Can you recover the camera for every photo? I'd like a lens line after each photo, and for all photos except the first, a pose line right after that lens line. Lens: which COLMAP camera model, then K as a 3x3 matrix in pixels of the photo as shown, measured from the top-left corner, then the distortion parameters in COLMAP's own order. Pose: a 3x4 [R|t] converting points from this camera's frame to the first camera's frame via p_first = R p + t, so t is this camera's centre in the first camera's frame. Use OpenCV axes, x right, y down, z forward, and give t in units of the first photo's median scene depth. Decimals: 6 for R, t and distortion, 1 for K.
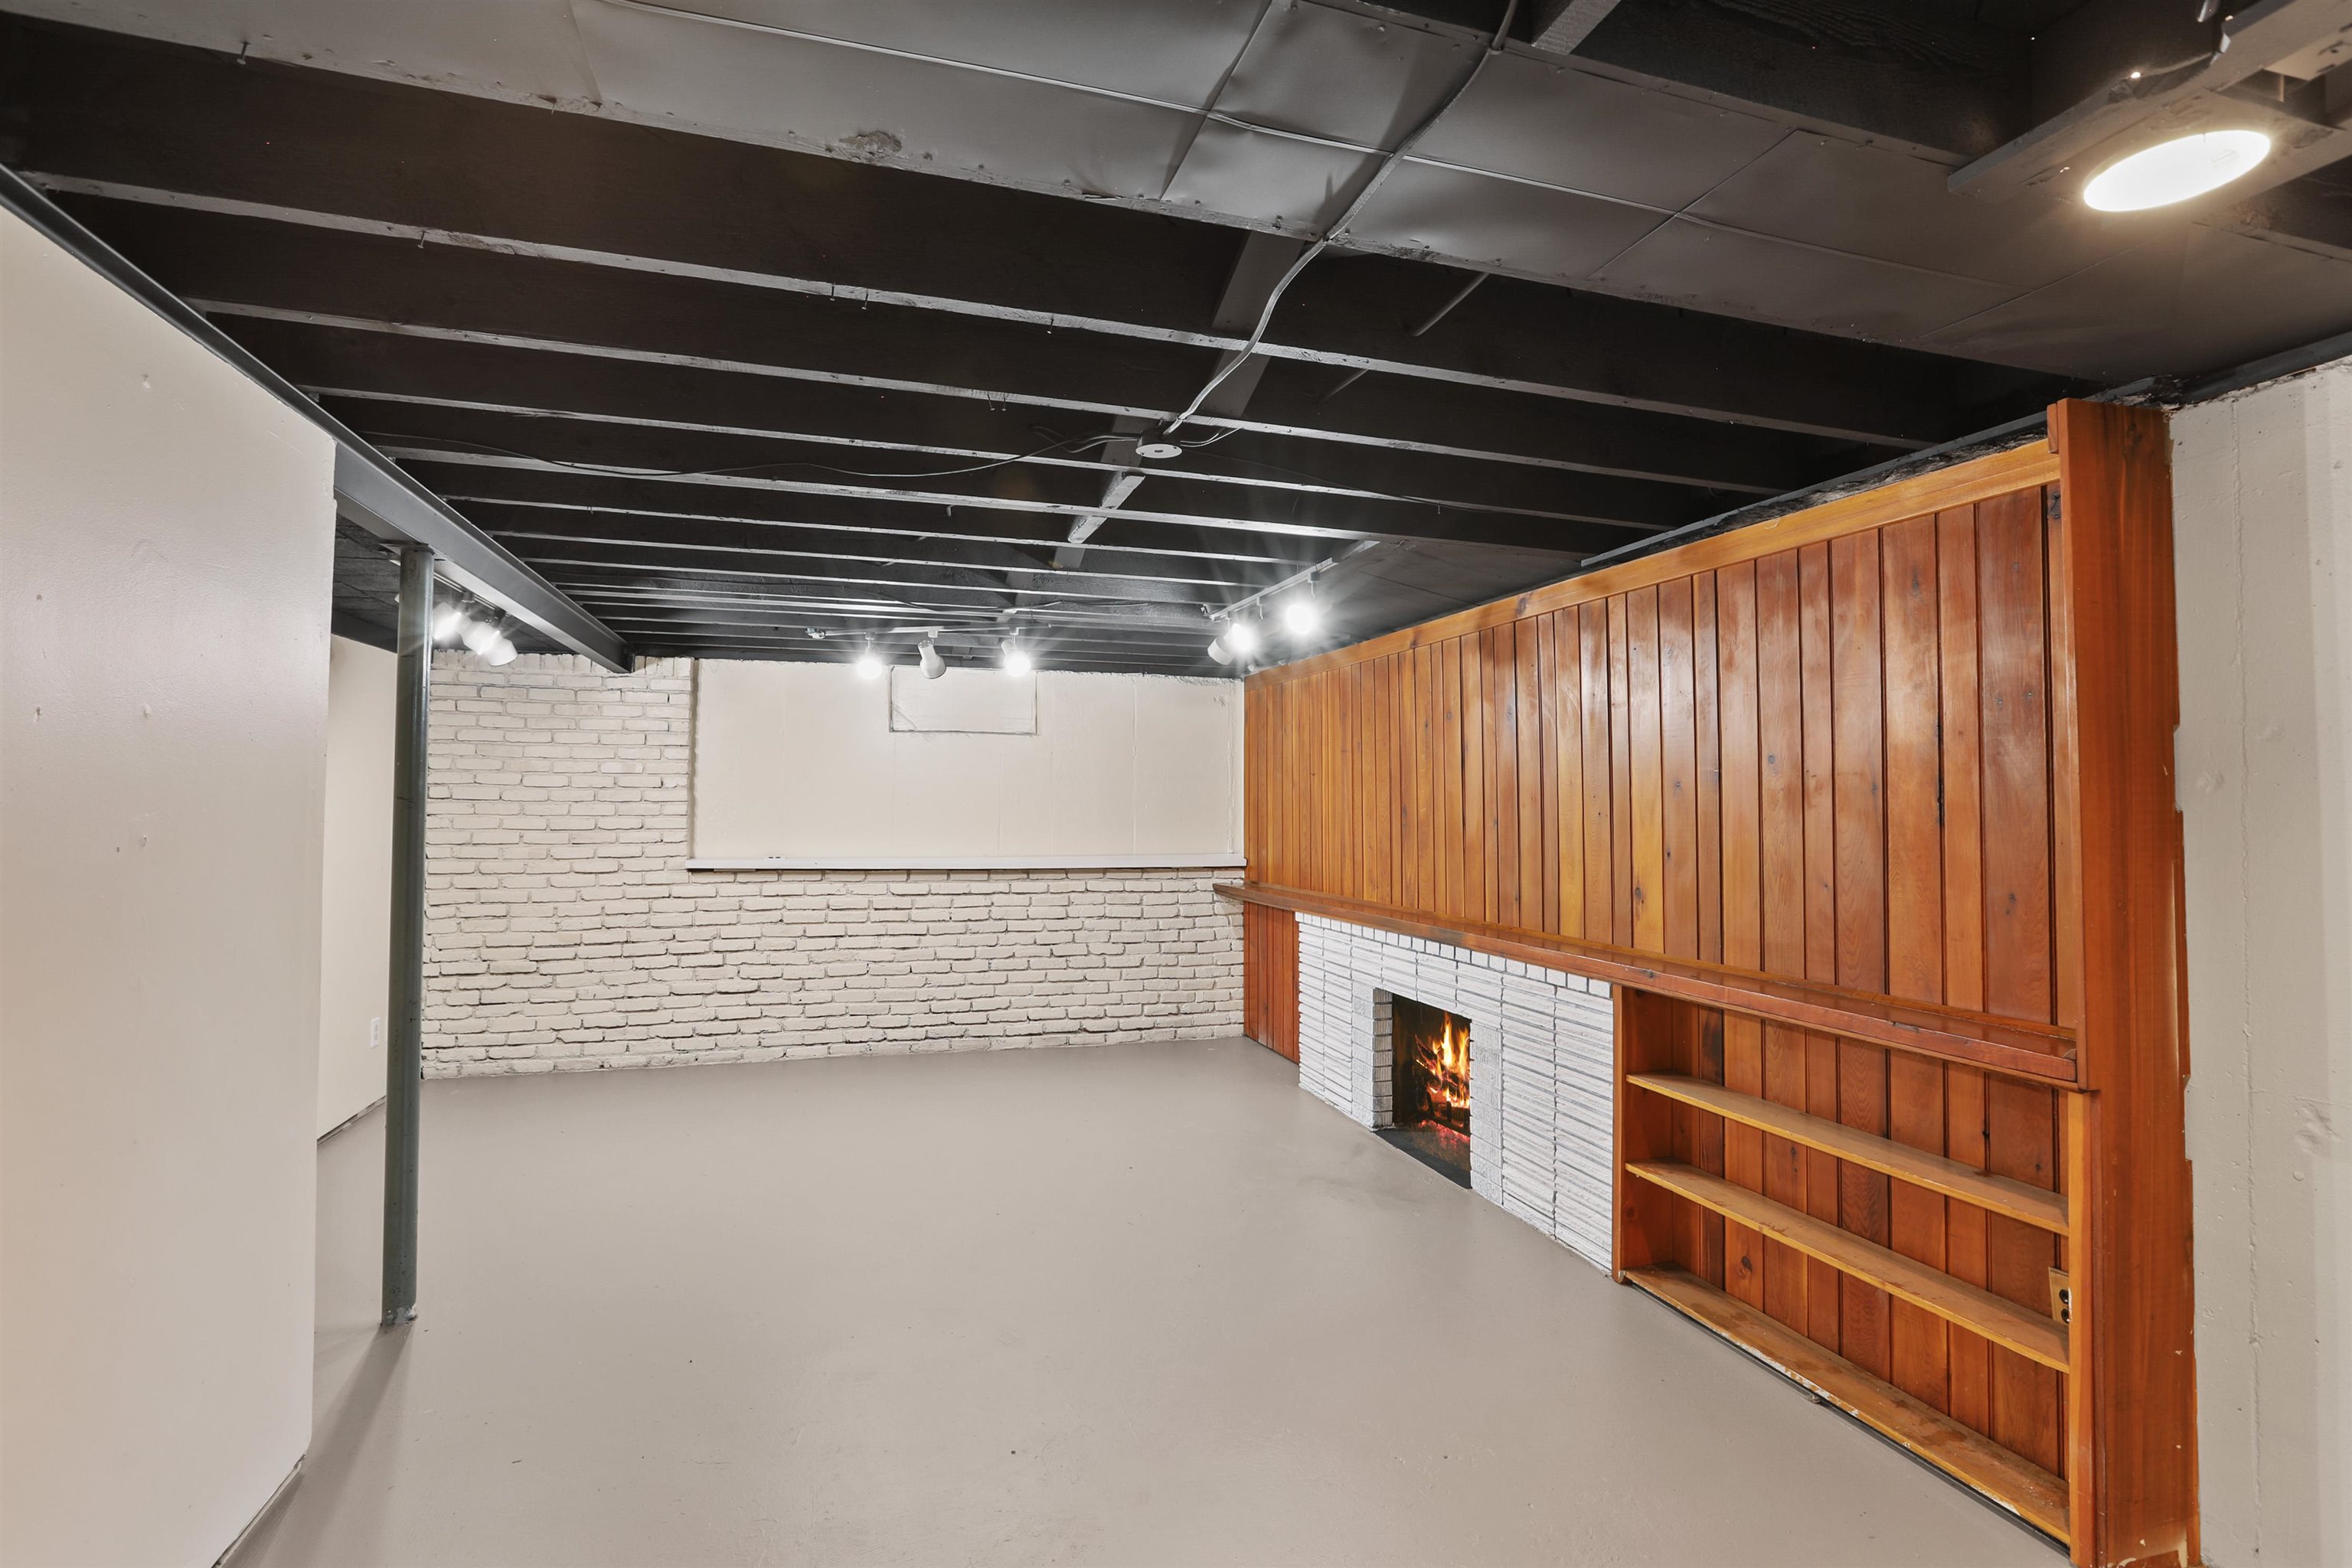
lens RADIAL K [[1093.7, 0, 1175.3], [0, 1093.7, 775.1], [0, 0, 1]] dist [0.005439, 0.001720]
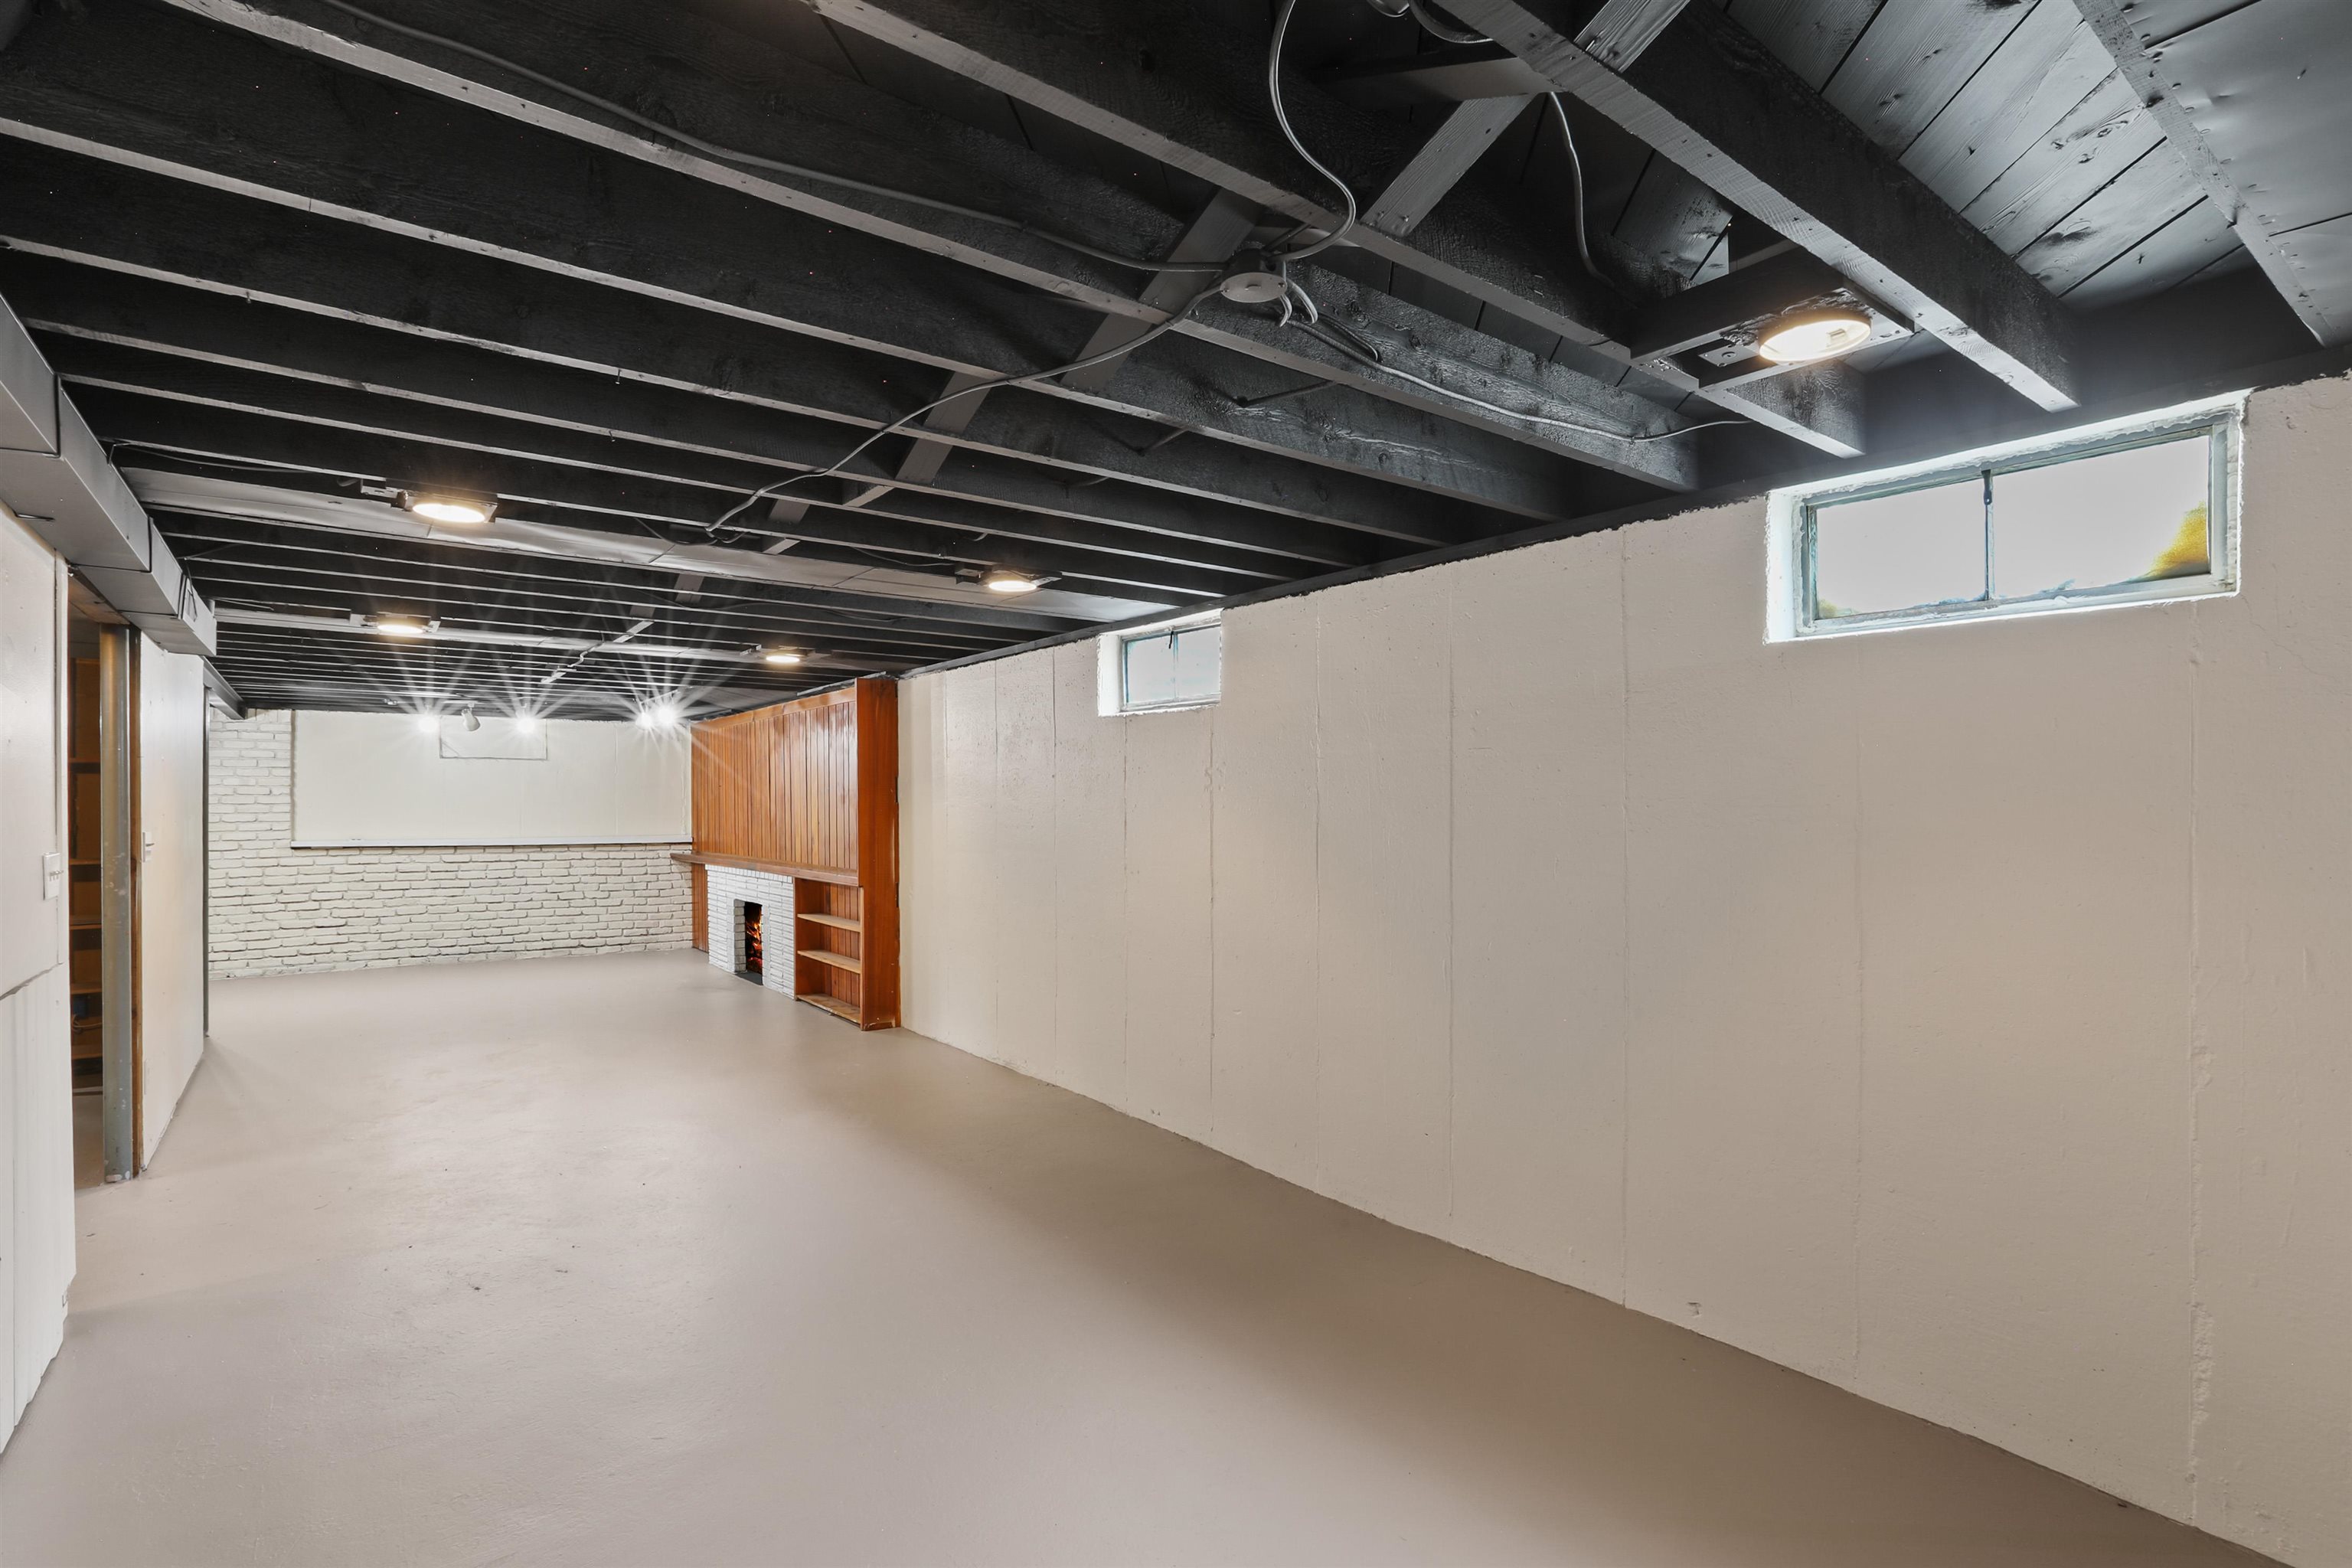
lens RADIAL K [[1093.7, 0, 1124.5], [0, 1093.7, 810.2], [0, 0, 1]] dist [0.005439, 0.001720]
pose [[0.952187, -0.005606, 0.305464, 0.198216], [-0.003002, 0.999612, 0.027704, -0.012940], [-0.305501, -0.027297, 0.951801, -0.821808]]
